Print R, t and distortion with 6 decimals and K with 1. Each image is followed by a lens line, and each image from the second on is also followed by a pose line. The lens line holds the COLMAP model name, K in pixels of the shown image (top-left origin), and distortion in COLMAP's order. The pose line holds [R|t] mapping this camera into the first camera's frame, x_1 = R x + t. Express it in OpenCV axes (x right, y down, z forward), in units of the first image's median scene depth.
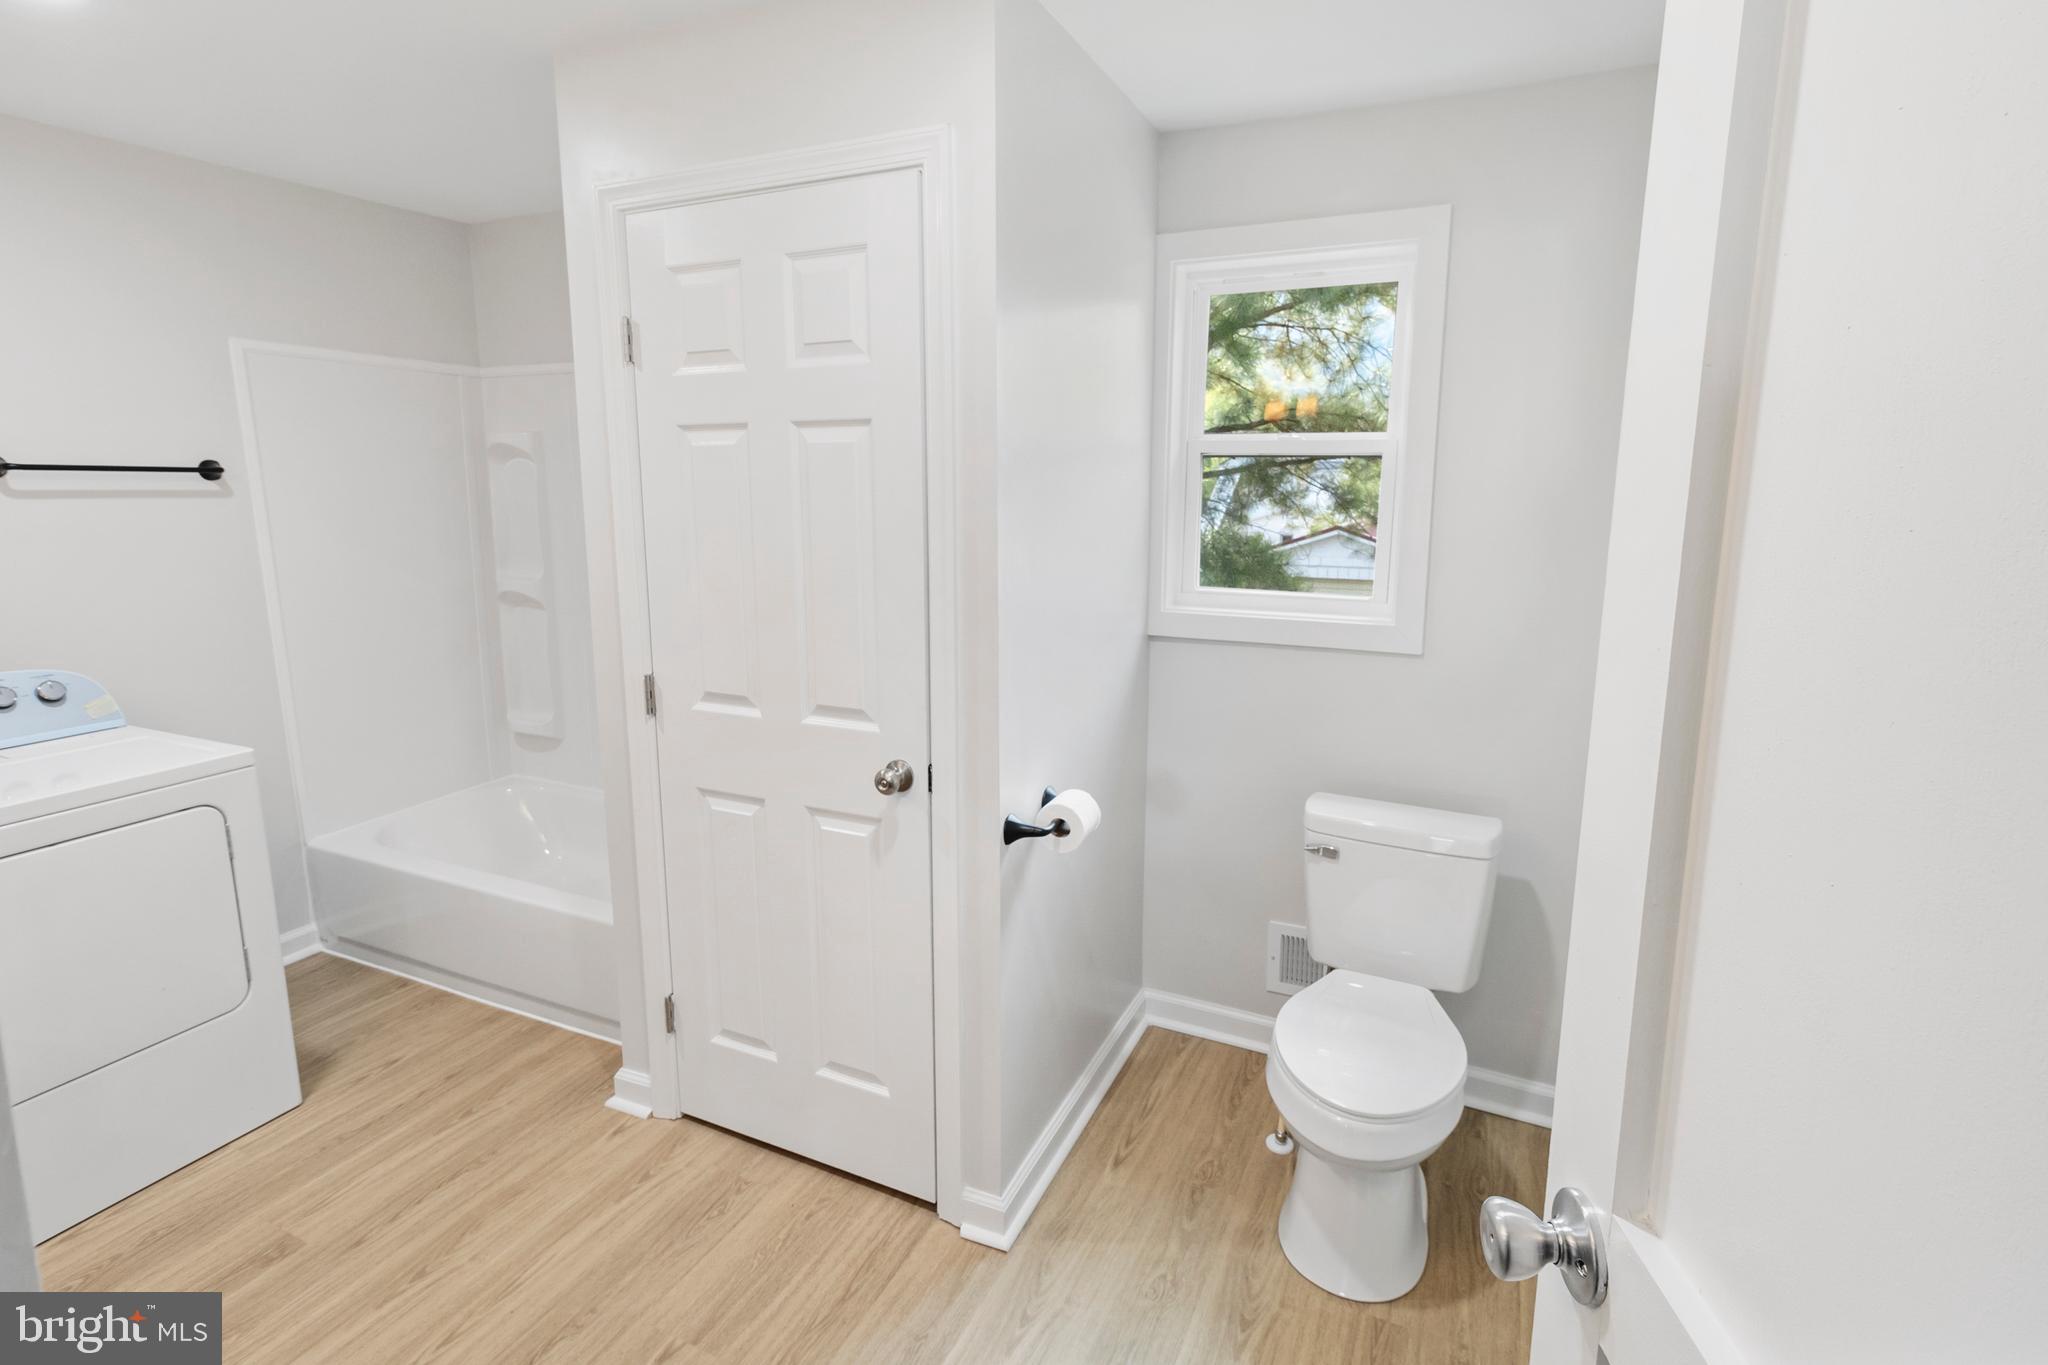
lens RADIAL K [[973.5, 0, 1030.7], [0, 973.5, 652.6], [0, 0, 1]] dist [0.015016, -0.007476]
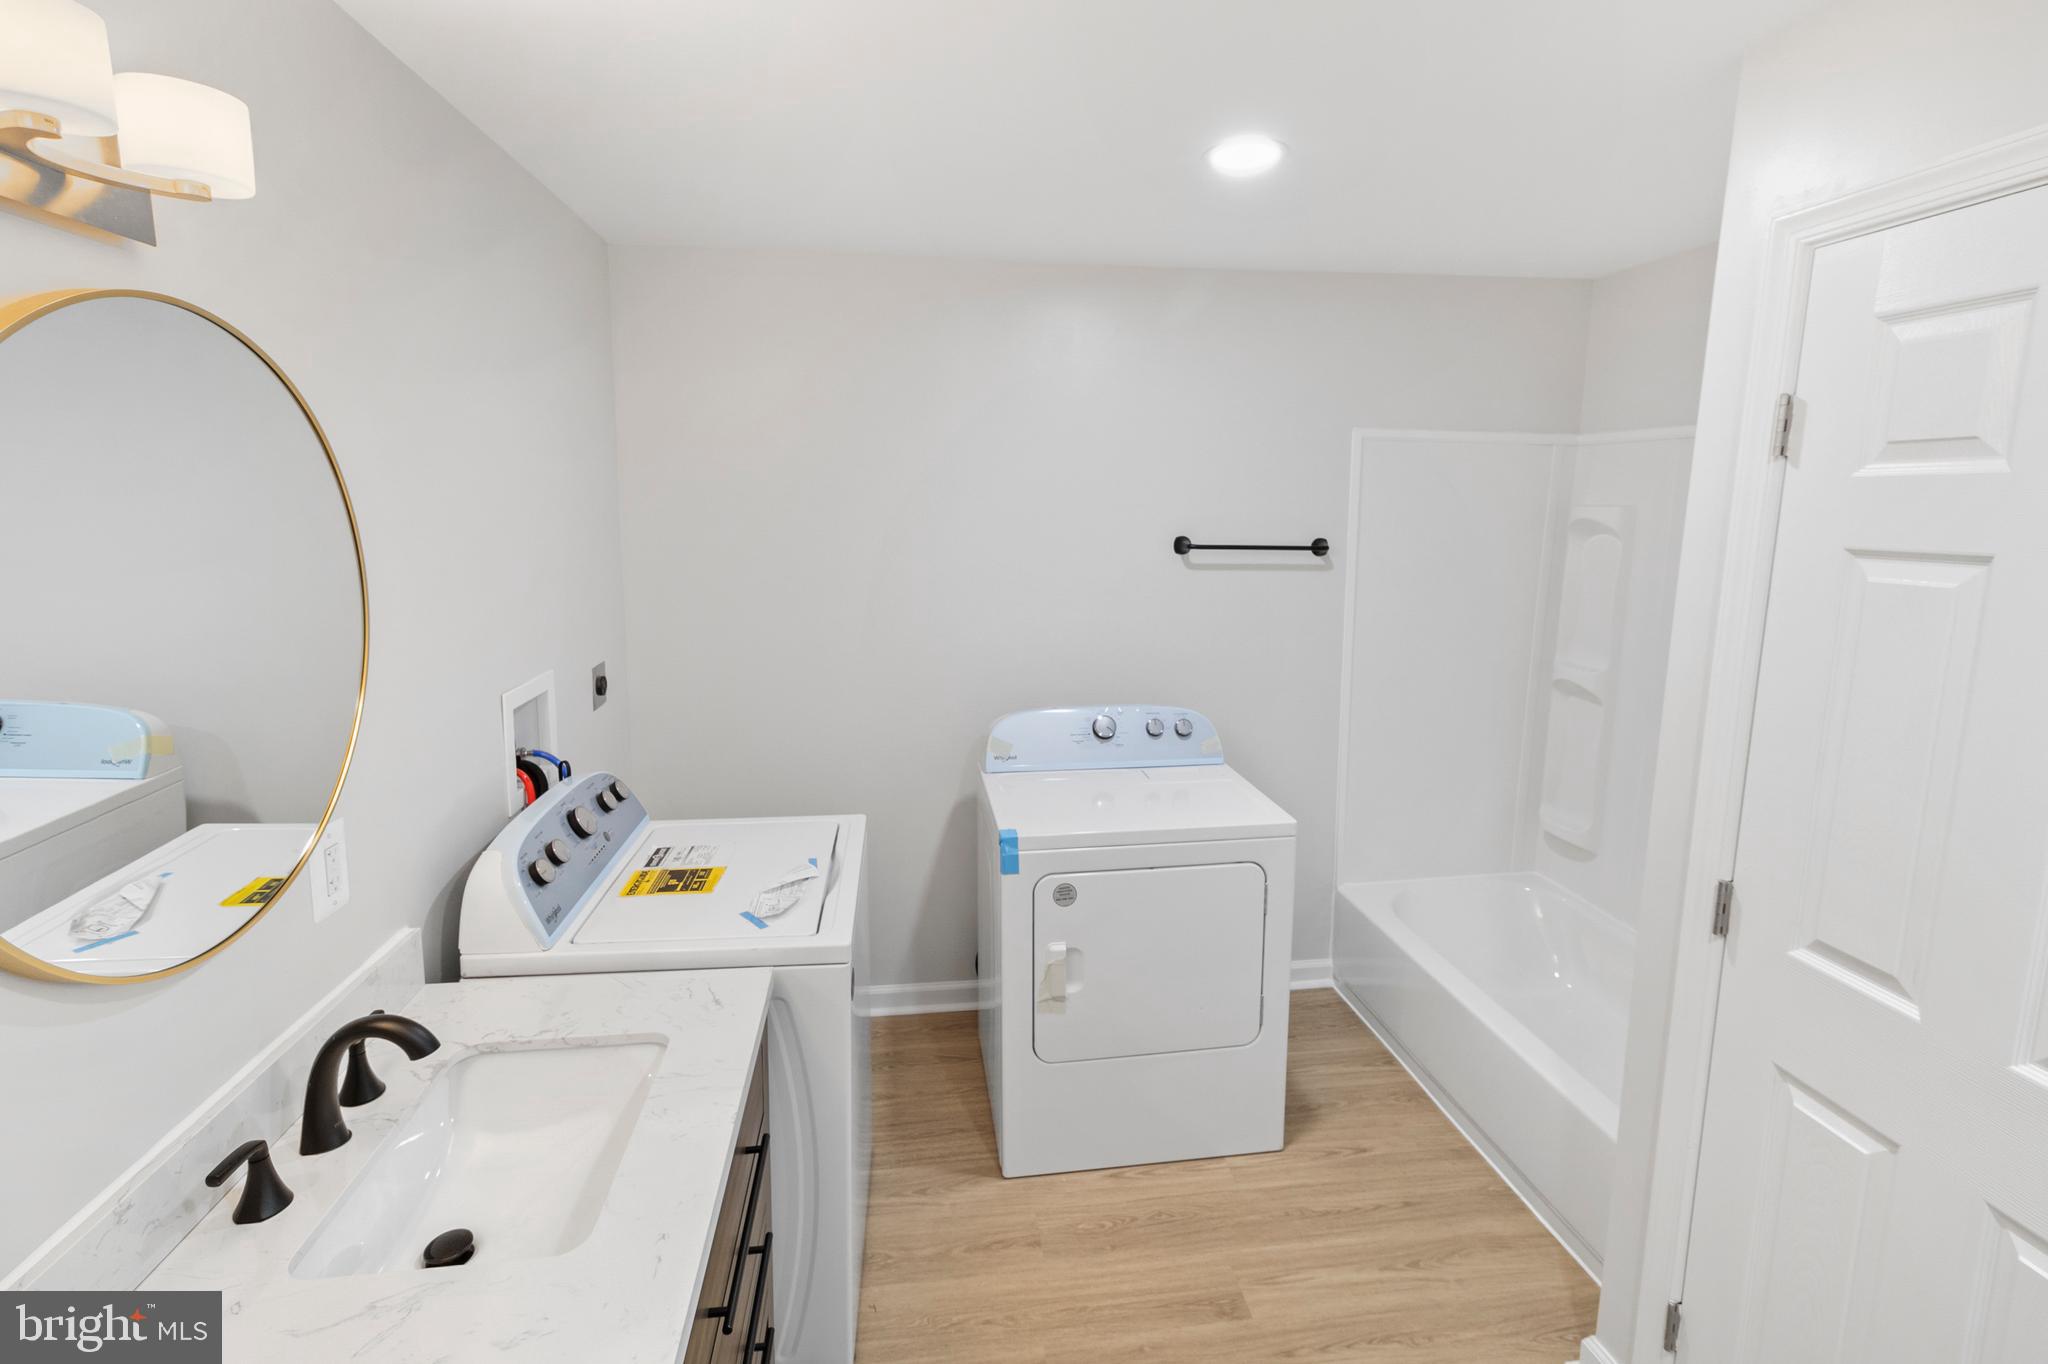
lens RADIAL K [[973.5, 0, 1030.7], [0, 973.5, 652.1], [0, 0, 1]] dist [0.015016, -0.007476]
pose [[0.535258, 0.127556, -0.835002, -0.070321], [-0.149151, 0.987272, 0.055207, -0.089159], [0.831416, 0.094991, 0.547470, 0.135904]]
